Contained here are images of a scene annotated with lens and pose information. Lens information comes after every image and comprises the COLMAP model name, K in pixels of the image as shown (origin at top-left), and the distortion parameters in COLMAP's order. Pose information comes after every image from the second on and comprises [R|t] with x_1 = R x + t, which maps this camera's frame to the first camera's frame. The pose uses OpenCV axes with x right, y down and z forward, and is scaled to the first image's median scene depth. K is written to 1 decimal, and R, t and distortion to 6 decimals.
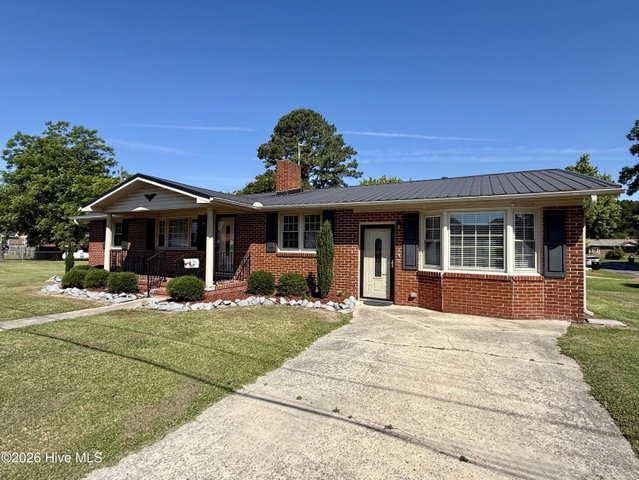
lens RADIAL K [[319.4, 0, 319.5], [0, 319.4, 240.0], [0, 0, 1]] dist [0.001305, -0.000301]
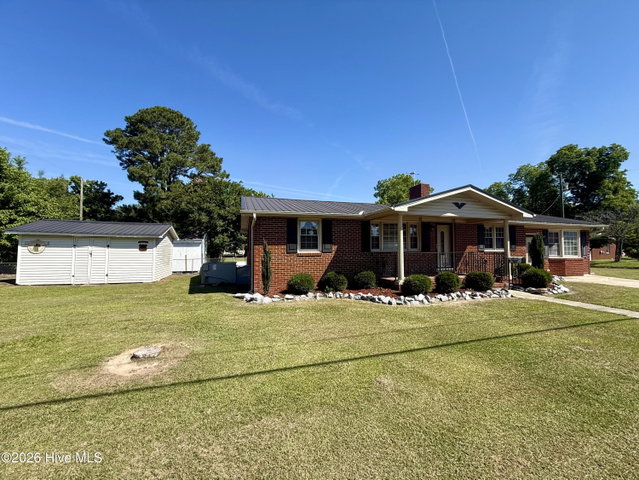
lens RADIAL K [[254.0, 0, 318.6], [0, 254.0, 239.6], [0, 0, 1]] dist [0.000207, 0.000191]
pose [[0.719651, 0.010924, 0.694250, -1.701417], [-0.004433, 0.999928, -0.011139, 0.001495], [-0.694322, 0.004939, 0.719647, 0.774176]]
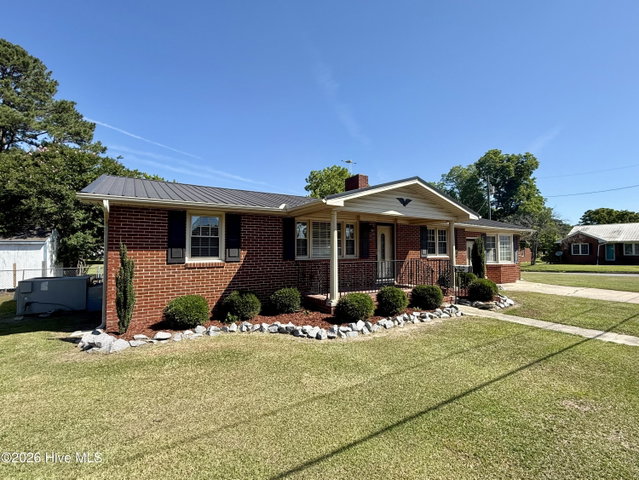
lens RADIAL K [[300.1, 0, 321.5], [0, 300.1, 239.5], [0, 0, 1]] dist [-0.002906, -0.000105]
pose [[0.508718, 0.019357, 0.860716, -1.553528], [-0.011820, 0.999810, -0.015499, -0.010694], [-0.860852, -0.002289, 0.508850, 0.852782]]
